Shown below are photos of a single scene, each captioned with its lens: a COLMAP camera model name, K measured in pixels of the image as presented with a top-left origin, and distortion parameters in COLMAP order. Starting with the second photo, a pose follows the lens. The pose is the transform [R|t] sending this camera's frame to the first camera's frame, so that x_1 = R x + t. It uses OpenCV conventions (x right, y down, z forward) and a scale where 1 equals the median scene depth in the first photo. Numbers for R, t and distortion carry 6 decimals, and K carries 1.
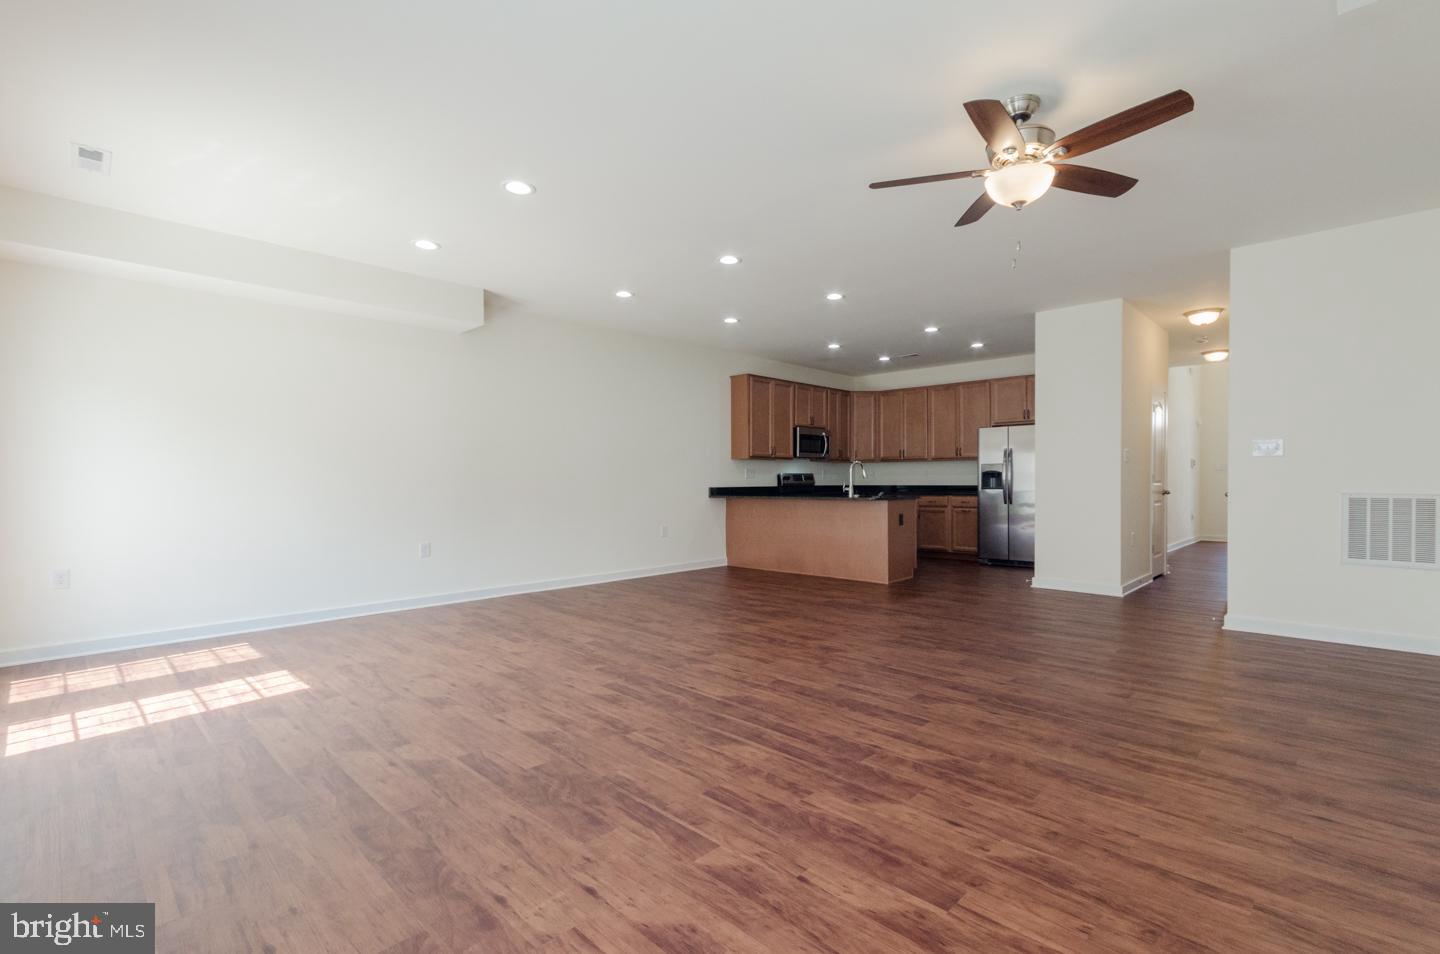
lens RADIAL K [[665.9, 0, 719.9], [0, 665.9, 485.5], [0, 0, 1]] dist [-0.013174, 0.011649]
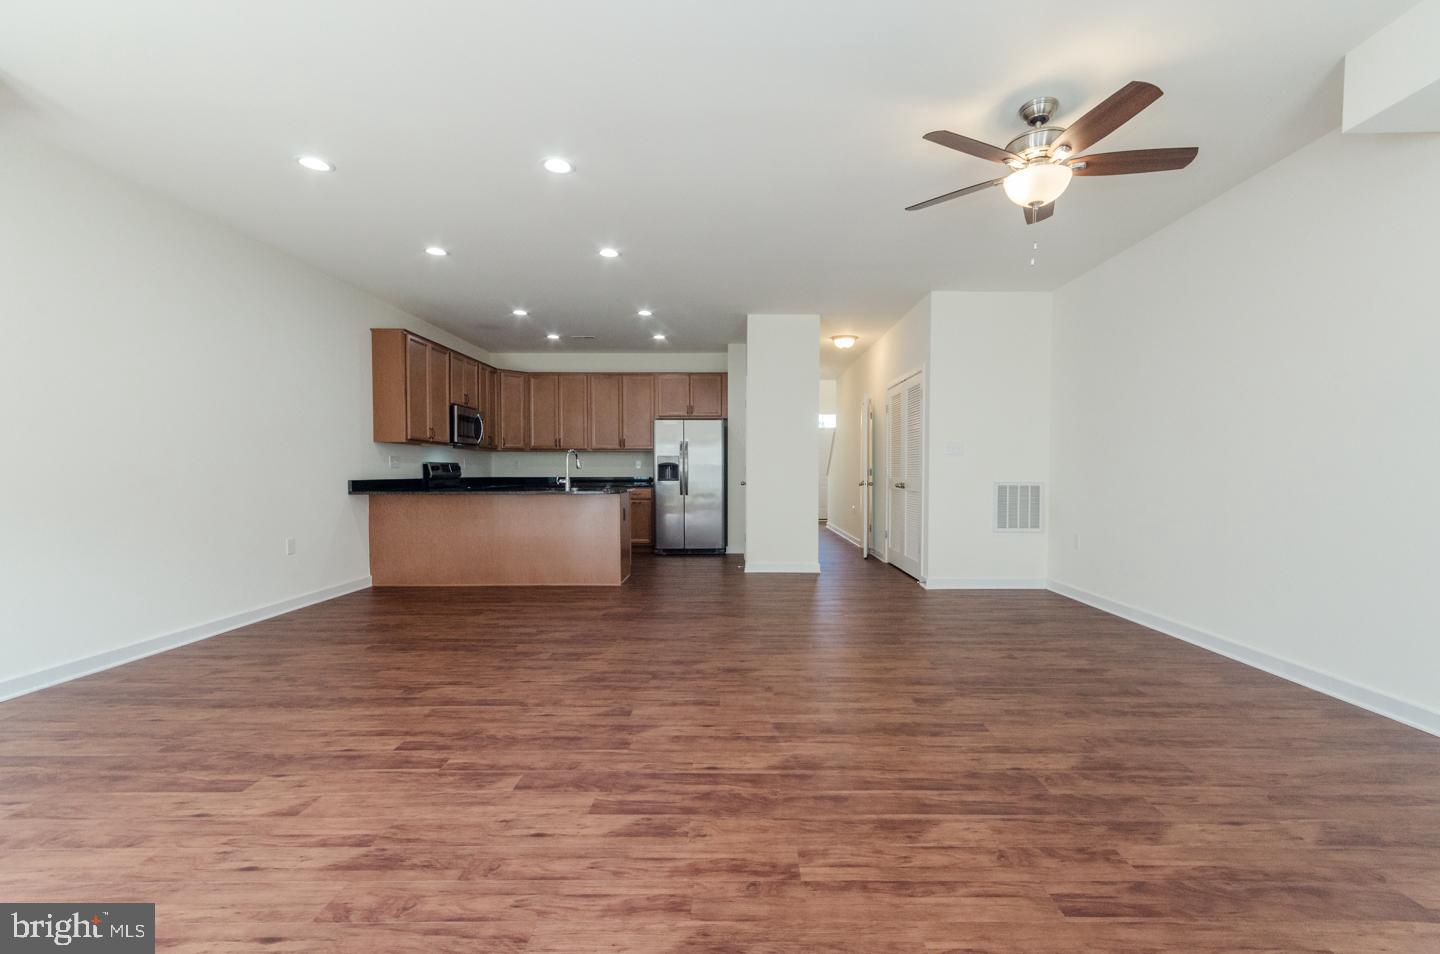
lens RADIAL K [[644.1, 0, 750.8], [0, 644.1, 496.3], [0, 0, 1]] dist [0.004285, 0.000543]
pose [[0.708377, -0.022614, 0.705472, -0.226693], [0.001880, 0.999544, 0.030153, -0.000274], [-0.705832, -0.020034, 0.708096, 0.234913]]
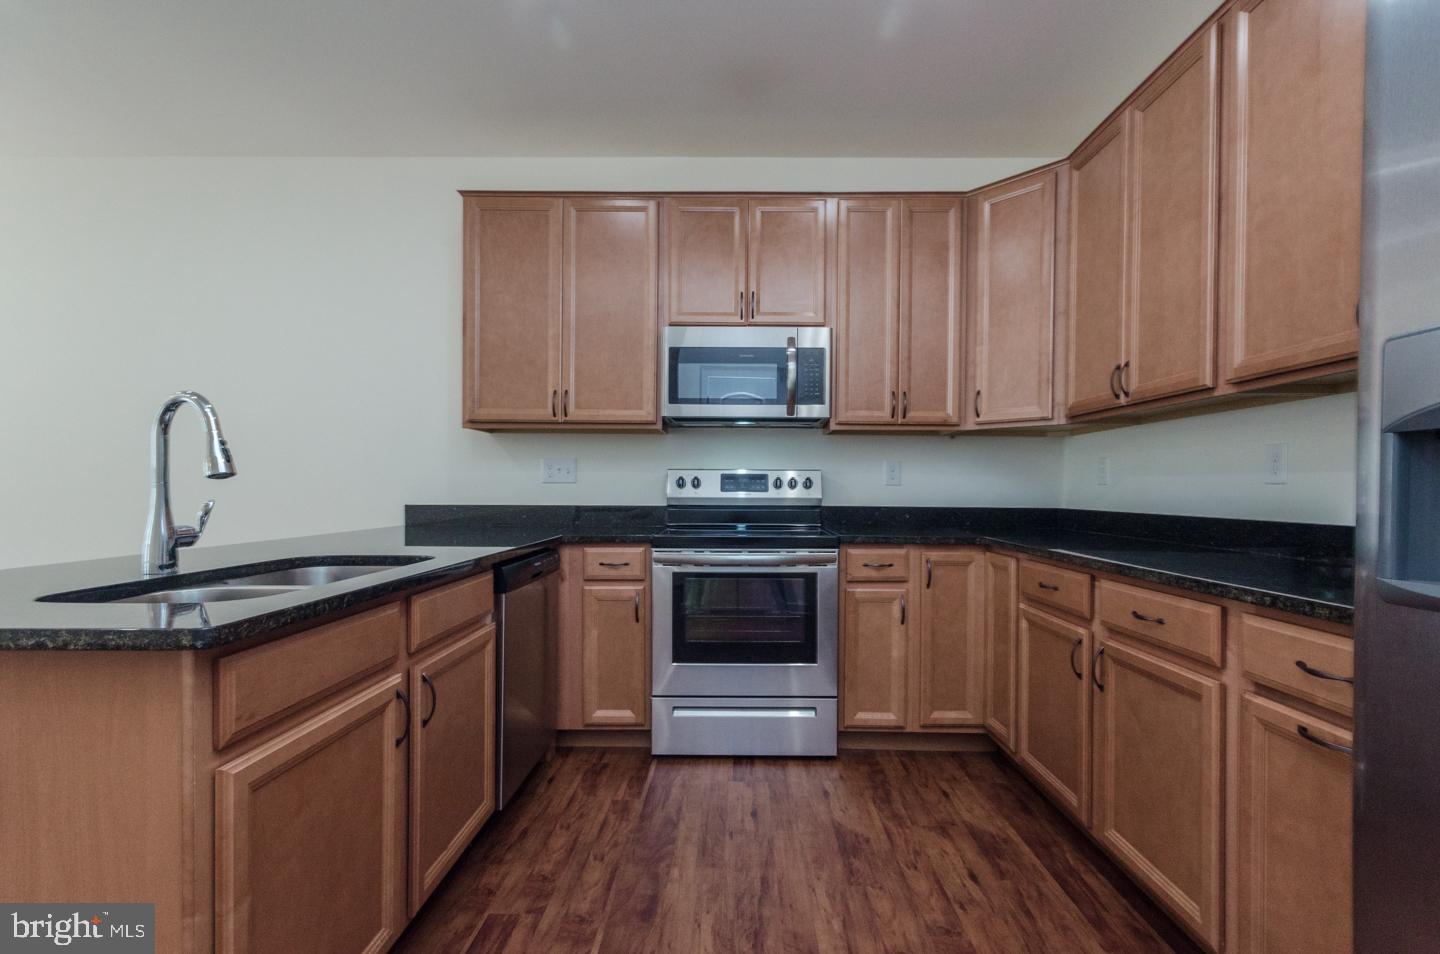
lens RADIAL K [[642.4, 0, 722.1], [0, 642.4, 492.6], [0, 0, 1]] dist [0.010799, -0.000042]
pose [[0.690536, 0.012544, -0.723189, 0.452468], [-0.011822, 0.999912, 0.006055, -0.011373], [0.723201, 0.004369, 0.690623, 0.992409]]
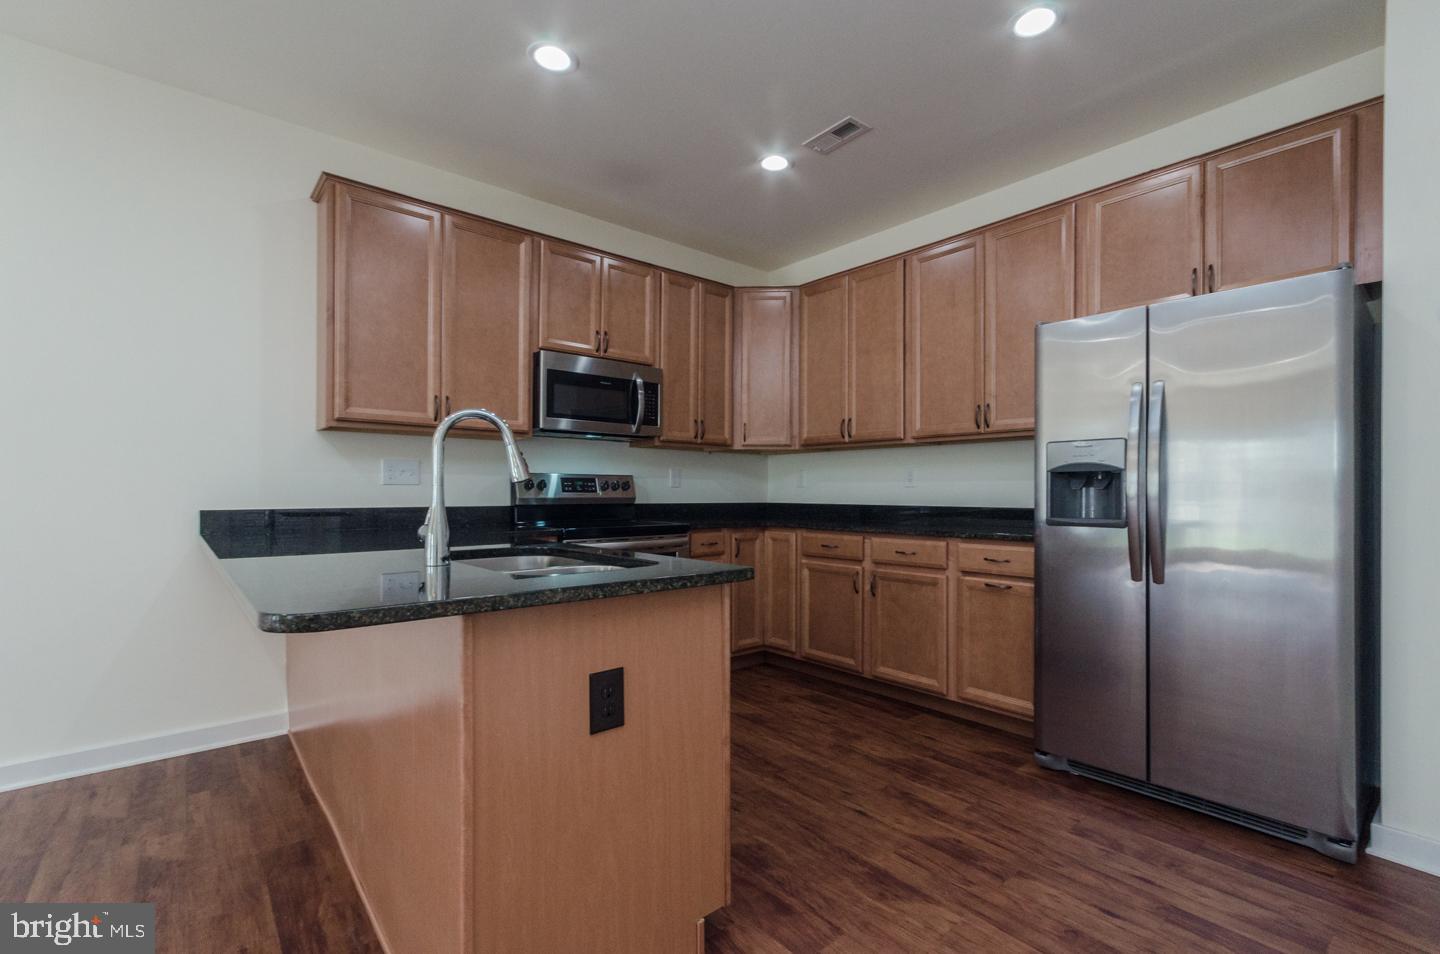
lens RADIAL K [[665.9, 0, 719.9], [0, 665.9, 485.5], [0, 0, 1]] dist [-0.013174, 0.011649]
pose [[0.996504, 0.006583, -0.083291, 0.307355], [-0.007684, 0.999887, -0.012899, -0.008984], [0.083197, 0.013494, 0.996442, 0.782499]]
